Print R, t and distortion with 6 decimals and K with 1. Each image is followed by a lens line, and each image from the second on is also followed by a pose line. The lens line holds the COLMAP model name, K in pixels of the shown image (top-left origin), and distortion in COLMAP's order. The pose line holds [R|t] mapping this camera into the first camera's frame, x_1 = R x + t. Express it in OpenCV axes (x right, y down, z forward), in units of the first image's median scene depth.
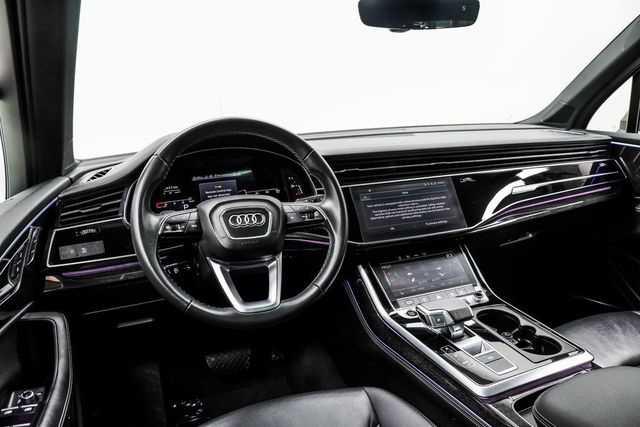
lens RADIAL K [[493.5, 0, 320.0], [0, 493.5, 213.5], [0, 0, 1]] dist [-0.124509, 0.092611]
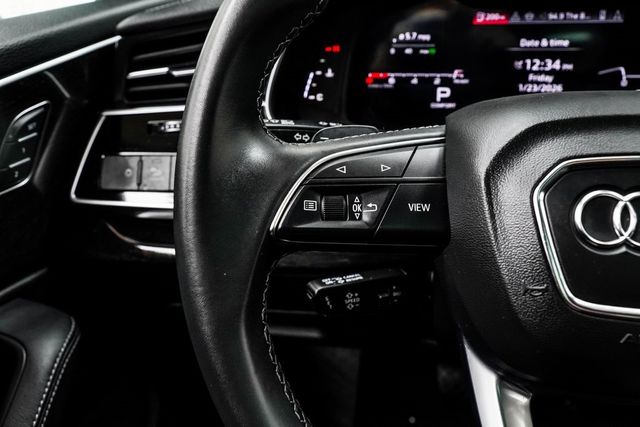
lens RADIAL K [[543.9, 0, 320.0], [0, 543.9, 213.5], [0, 0, 1]] dist [-0.077769, 0.091713]
pose [[0.840167, 0.253837, -0.479257, -0.131127], [-0.130627, 0.952402, 0.275439, -0.028218], [0.526362, -0.168811, 0.833334, 0.588611]]
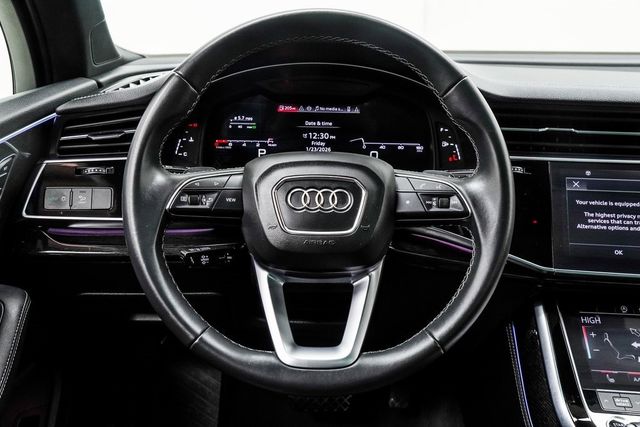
lens RADIAL K [[678.9, 0, 320.0], [0, 678.9, 213.5], [0, 0, 1]] dist [0.003107, 0.147747]
pose [[0.927073, 0.182115, -0.327673, 0.087085], [-0.149879, 0.981234, 0.121307, -0.053125], [0.343616, -0.063349, 0.936971, 0.220430]]
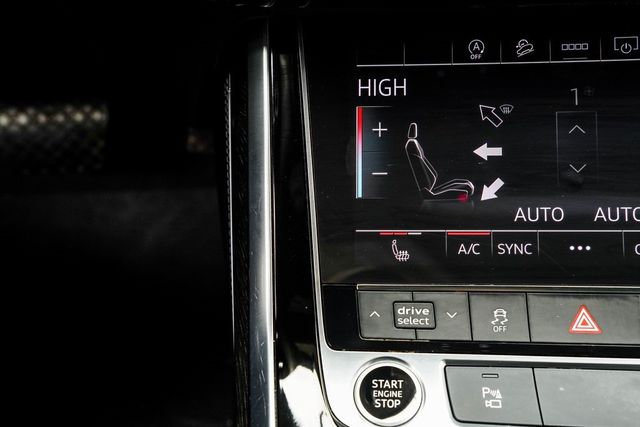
lens RADIAL K [[899.2, 0, 320.0], [0, 899.2, 213.5], [0, 0, 1]] dist [0.109613, 0.030582]
pose [[0.932993, 0.265409, -0.243069, 0.221934], [-0.079018, 0.809975, 0.581117, -0.062770], [0.351113, -0.522971, 0.776673, 0.708886]]
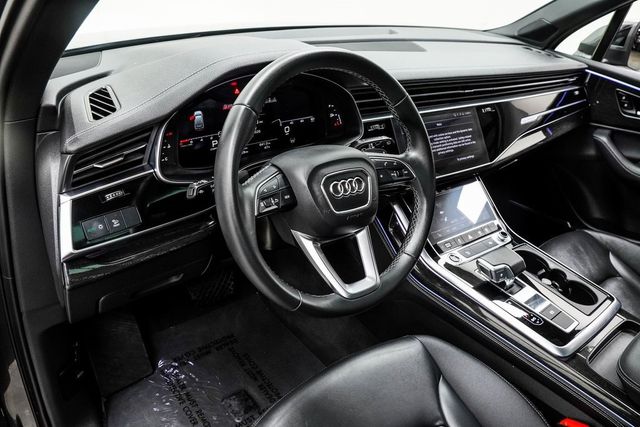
lens RADIAL K [[475.6, 0, 320.0], [0, 475.6, 213.5], [0, 0, 1]] dist [-0.129153, 0.085383]
pose [[0.950036, -0.029655, 0.310729, -0.350817], [-0.065895, 0.953988, 0.292516, -0.138012], [-0.305106, -0.298376, 0.904368, 0.233092]]
